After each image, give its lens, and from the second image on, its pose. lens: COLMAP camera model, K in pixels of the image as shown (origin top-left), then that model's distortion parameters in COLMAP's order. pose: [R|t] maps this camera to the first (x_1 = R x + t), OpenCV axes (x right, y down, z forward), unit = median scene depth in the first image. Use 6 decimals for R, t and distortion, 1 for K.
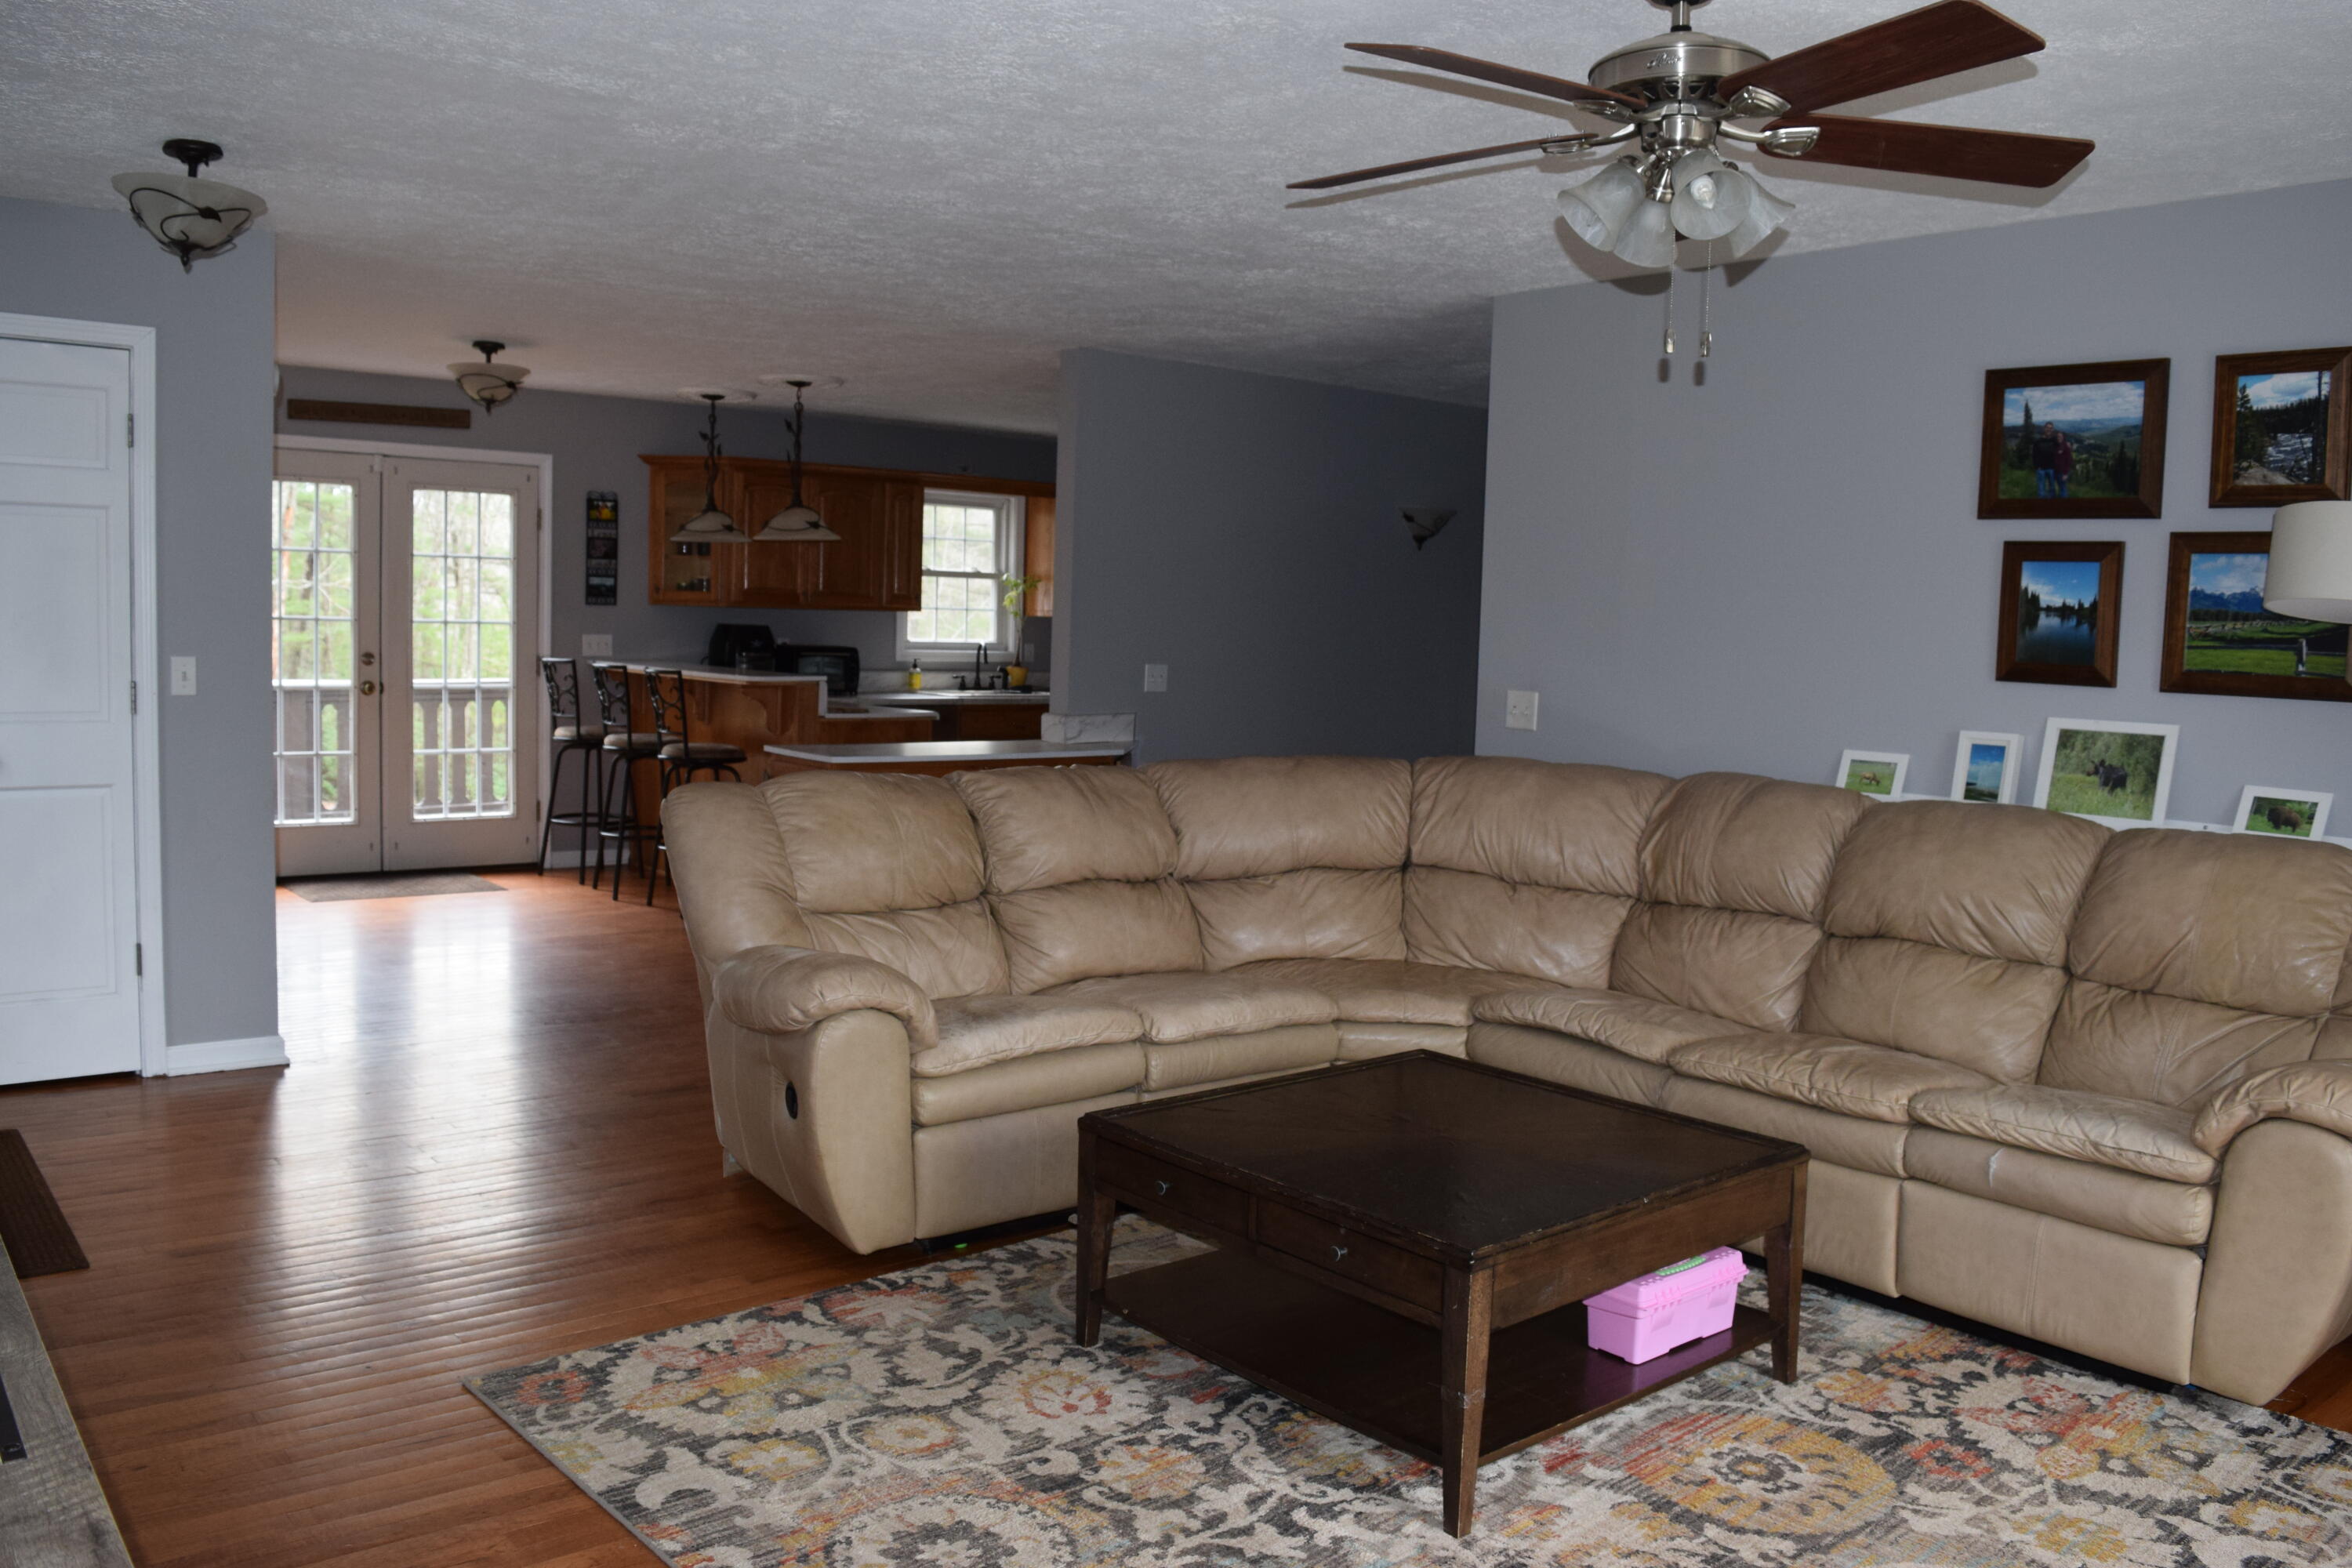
lens RADIAL K [[1837.2, 0, 1177.0], [0, 1837.2, 788.8], [0, 0, 1]] dist [-0.096898, 0.029050]
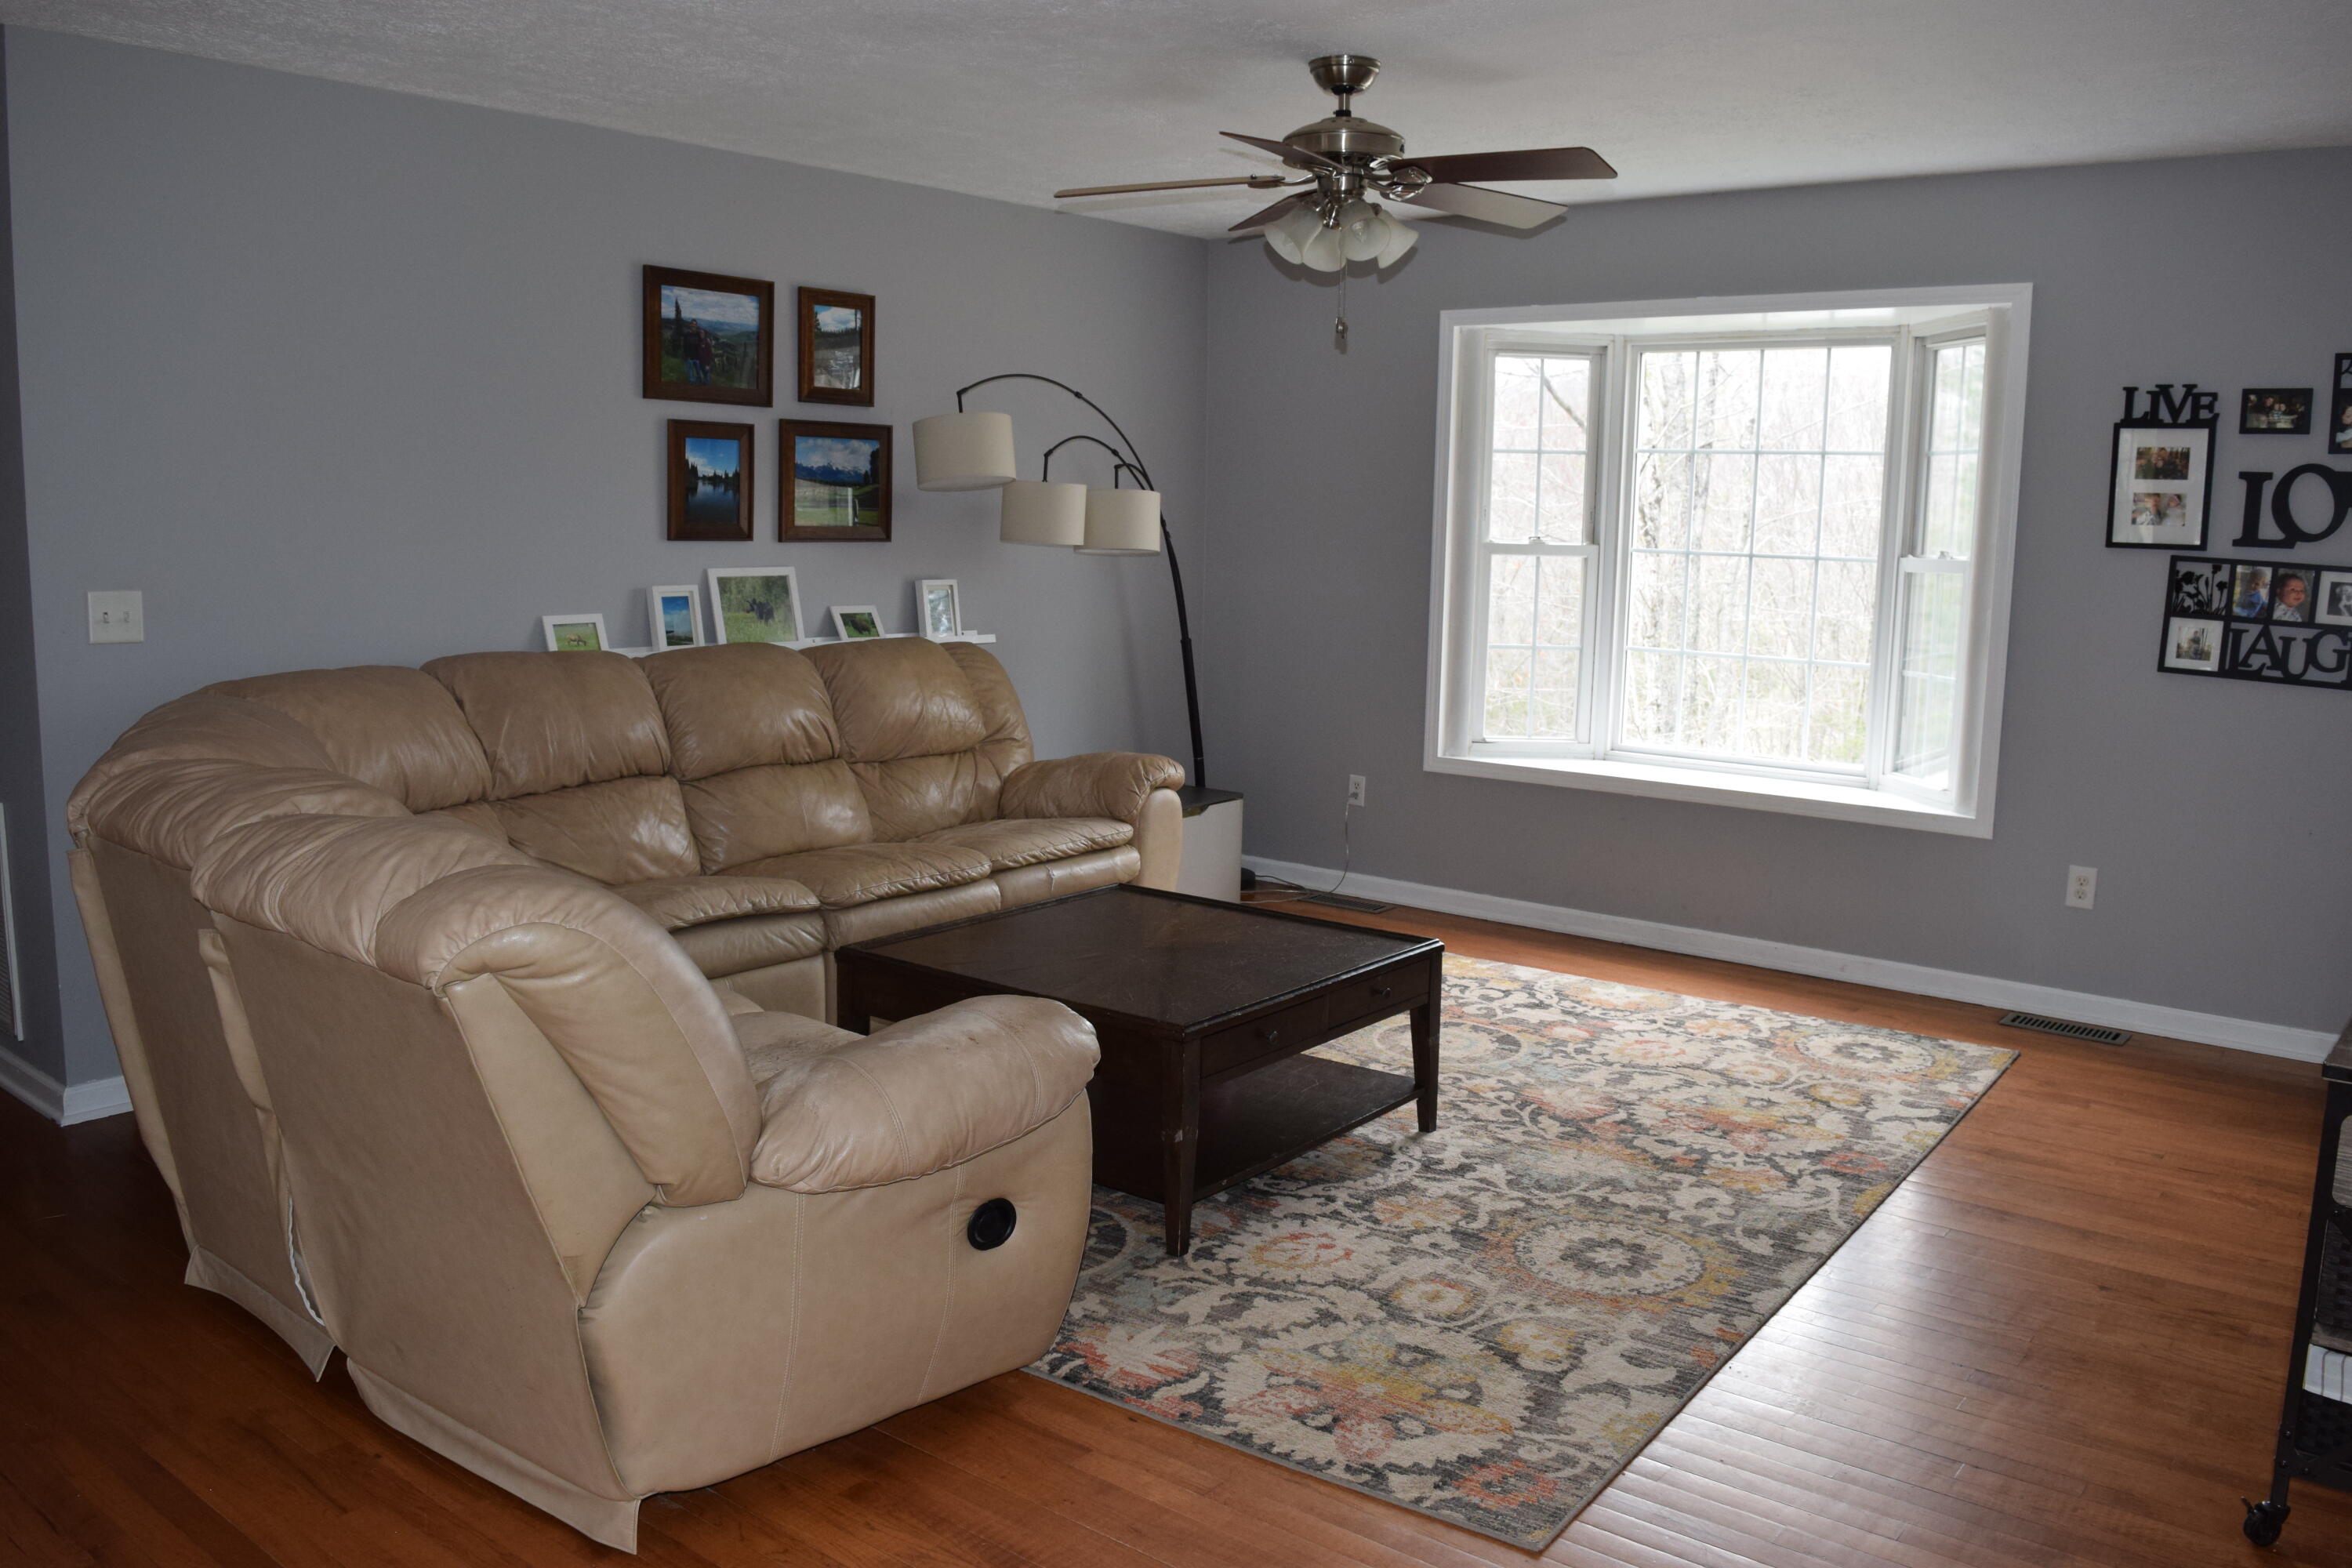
lens RADIAL K [[1837.2, 0, 1184.2], [0, 1837.2, 785.1], [0, 0, 1]] dist [-0.096898, 0.029050]
pose [[-0.203520, -0.177045, 0.962930, -0.847932], [0.063522, 0.979054, 0.193436, -0.123288], [-0.977008, 0.100535, -0.188011, 1.011619]]
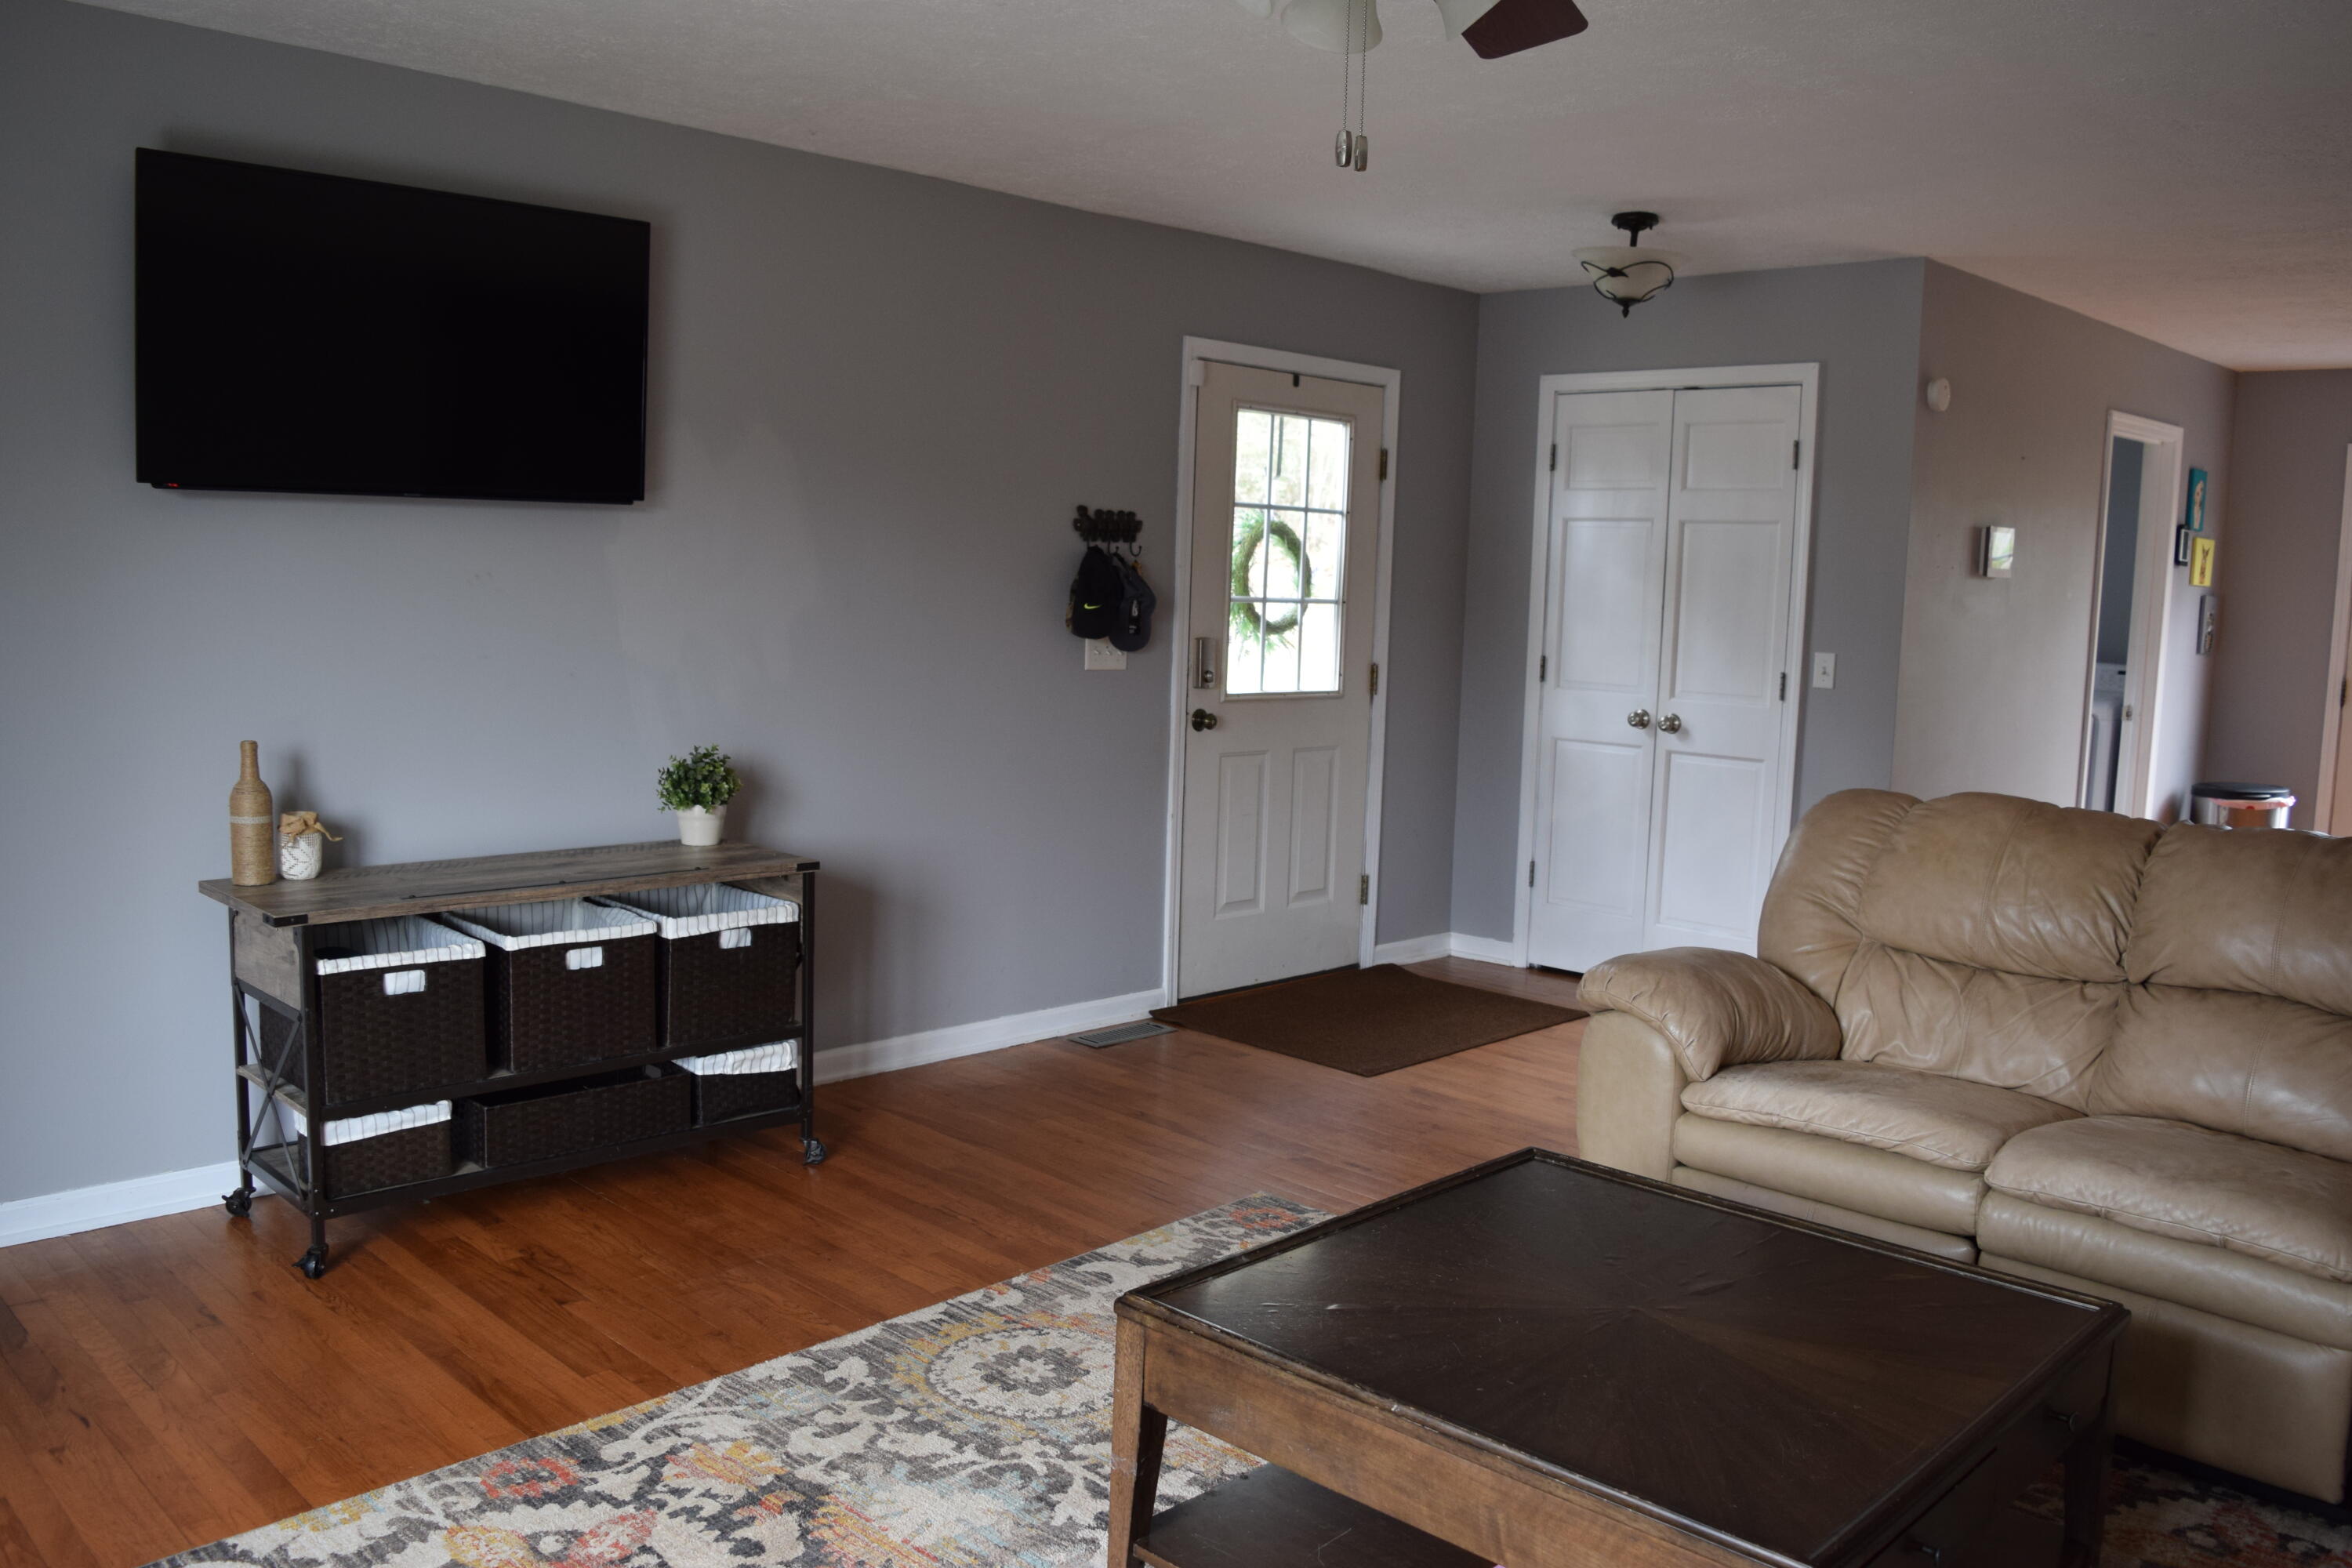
lens RADIAL K [[1837.2, 0, 1167.7], [0, 1837.2, 795.6], [0, 0, 1]] dist [-0.096898, 0.029050]
pose [[0.090314, 0.091135, -0.991735, 0.684766], [-0.117838, 0.989787, 0.080225, -0.035715], [0.988917, 0.109619, 0.100131, 0.619698]]
